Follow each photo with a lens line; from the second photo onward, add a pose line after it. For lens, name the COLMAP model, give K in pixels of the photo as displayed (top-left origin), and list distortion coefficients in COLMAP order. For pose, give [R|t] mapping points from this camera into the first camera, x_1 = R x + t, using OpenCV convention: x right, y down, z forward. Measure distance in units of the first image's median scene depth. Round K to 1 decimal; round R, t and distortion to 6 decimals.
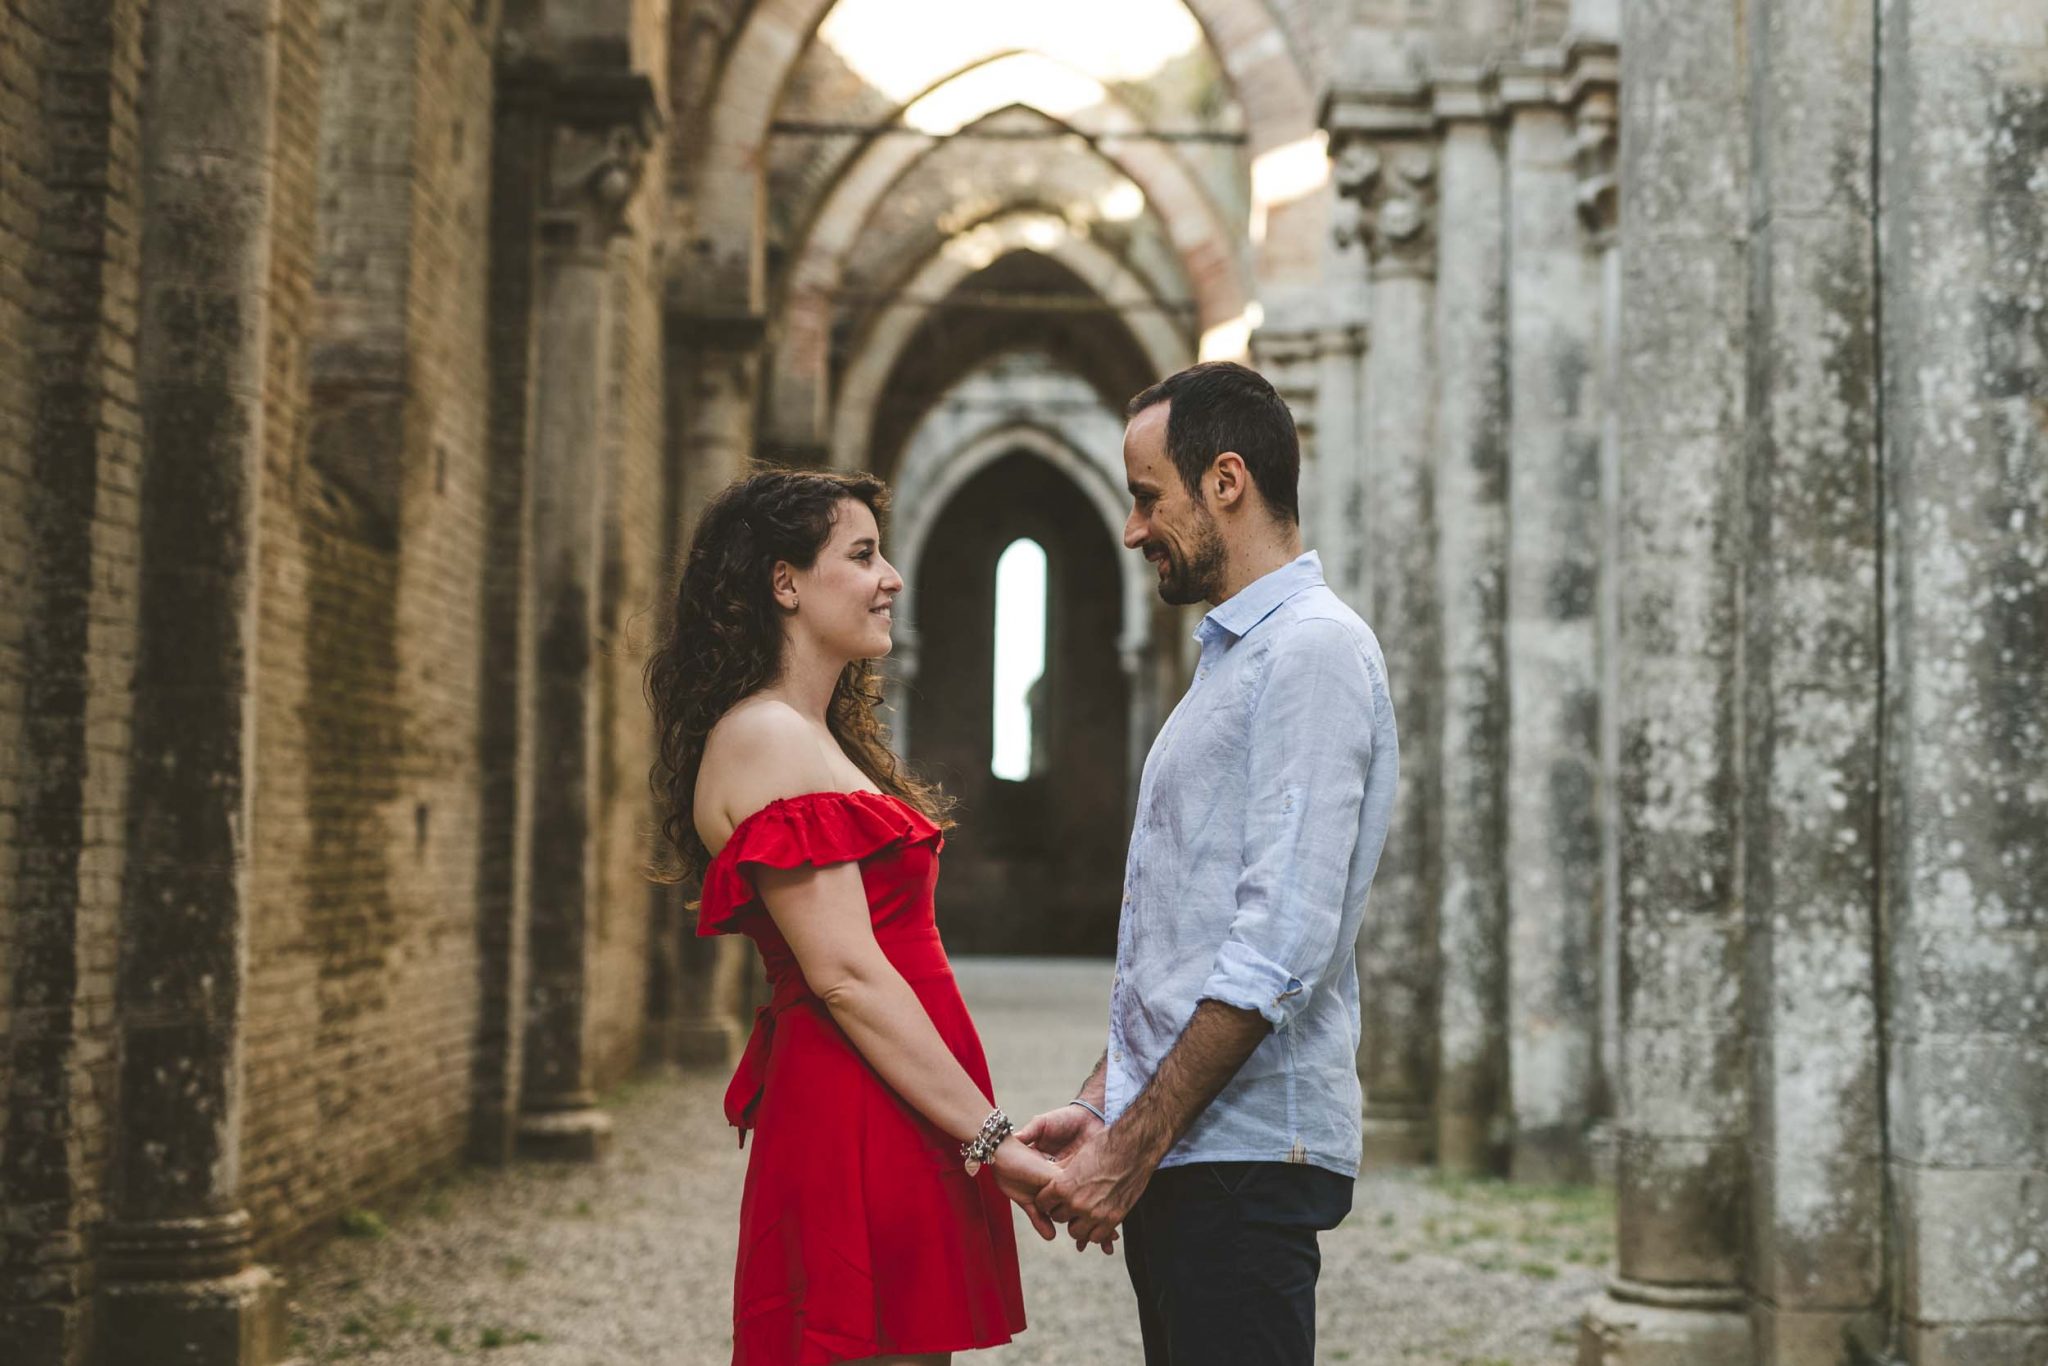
lens RADIAL K [[3469.7, 0, 1183.6], [0, 3469.7, 616.4], [0, 0, 1]] dist [-0.004097, 0.076330]
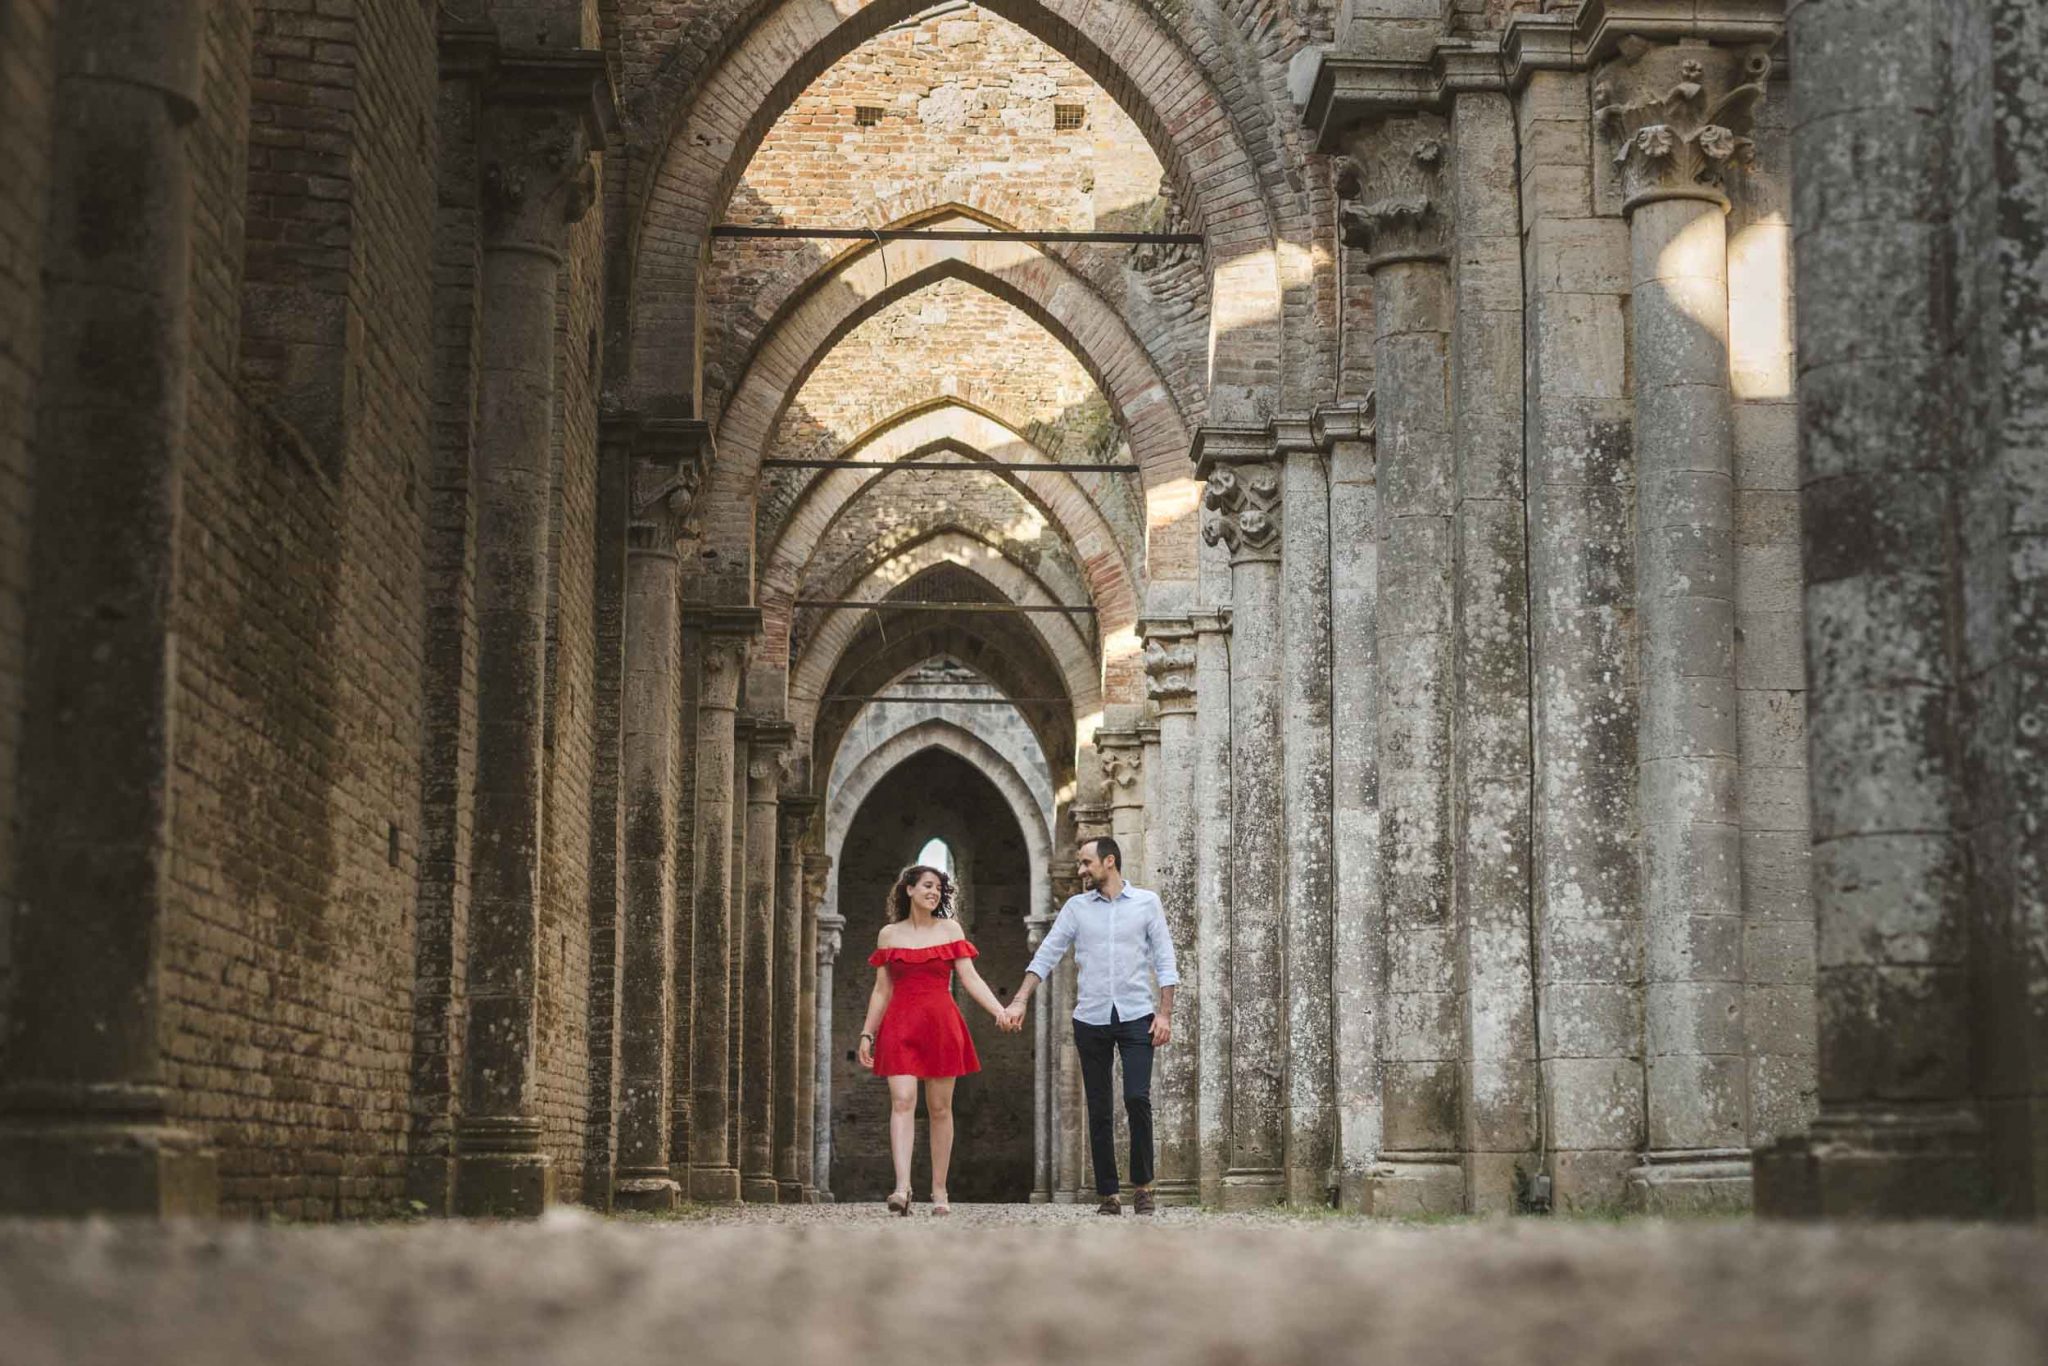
lens RADIAL K [[3538.7, 0, 1167.2], [0, 3538.7, 752.2], [0, 0, 1]] dist [-0.001518, 0.137365]
pose [[0.999520, -0.009393, 0.029523, -0.024244], [0.011173, 0.998091, -0.060736, 0.107179], [-0.028896, 0.061037, 0.997717, -0.686257]]
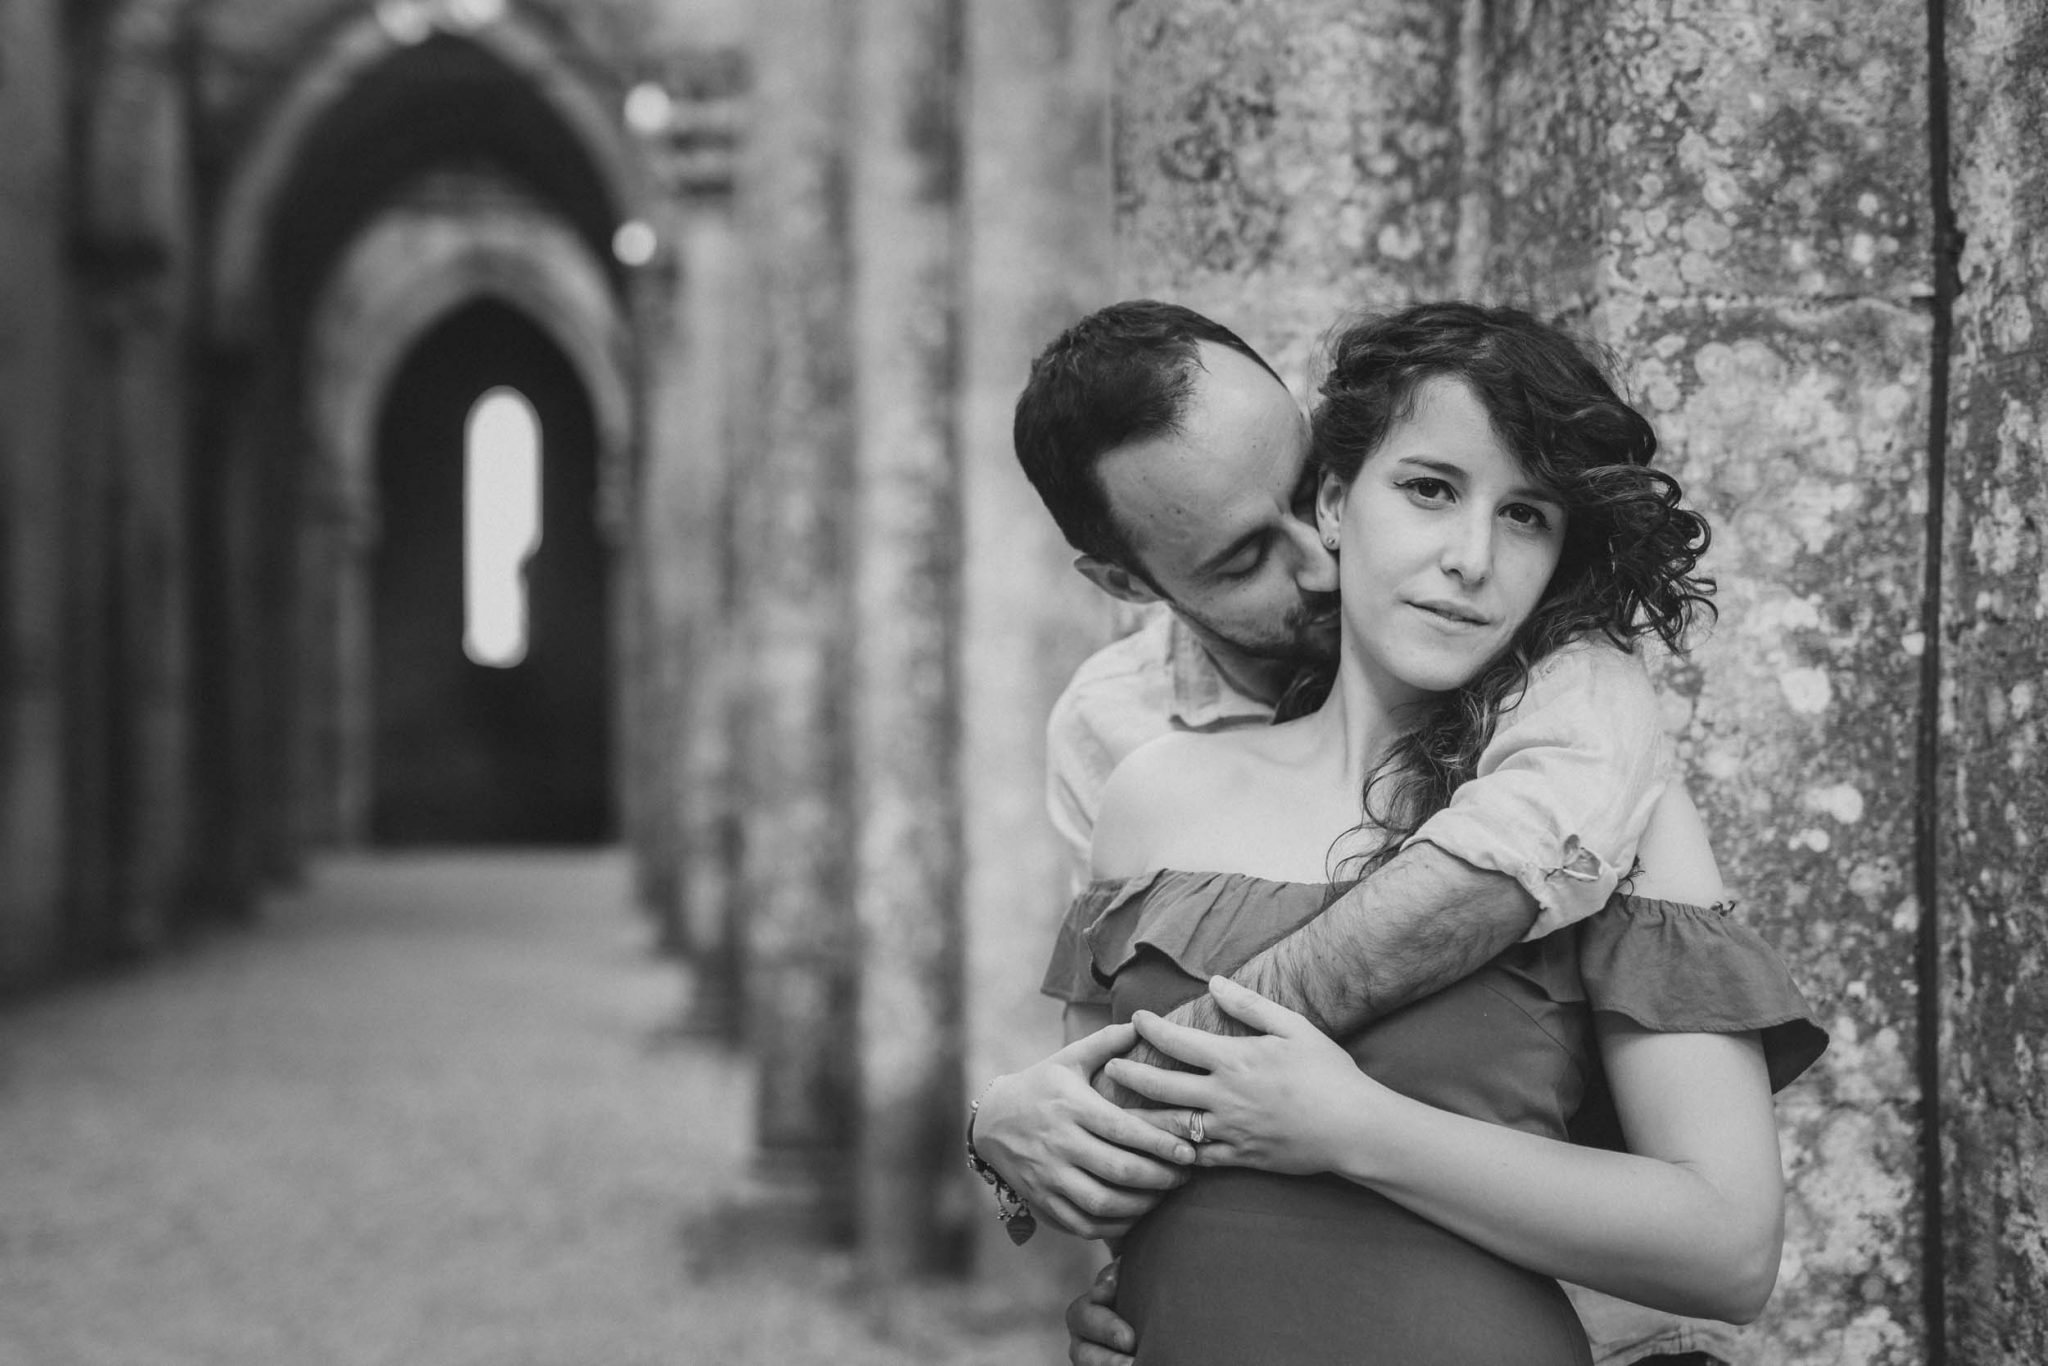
lens RADIAL K [[3202.0, 0, 1060.8], [0, 3202.0, 720.5], [0, 0, 1]] dist [0.001195, 0.099311]
pose [[0.995254, -0.013111, 0.096419, 0.092277], [0.006589, 0.997687, 0.067657, 0.035342], [-0.097083, -0.066700, 0.993039, 0.709941]]
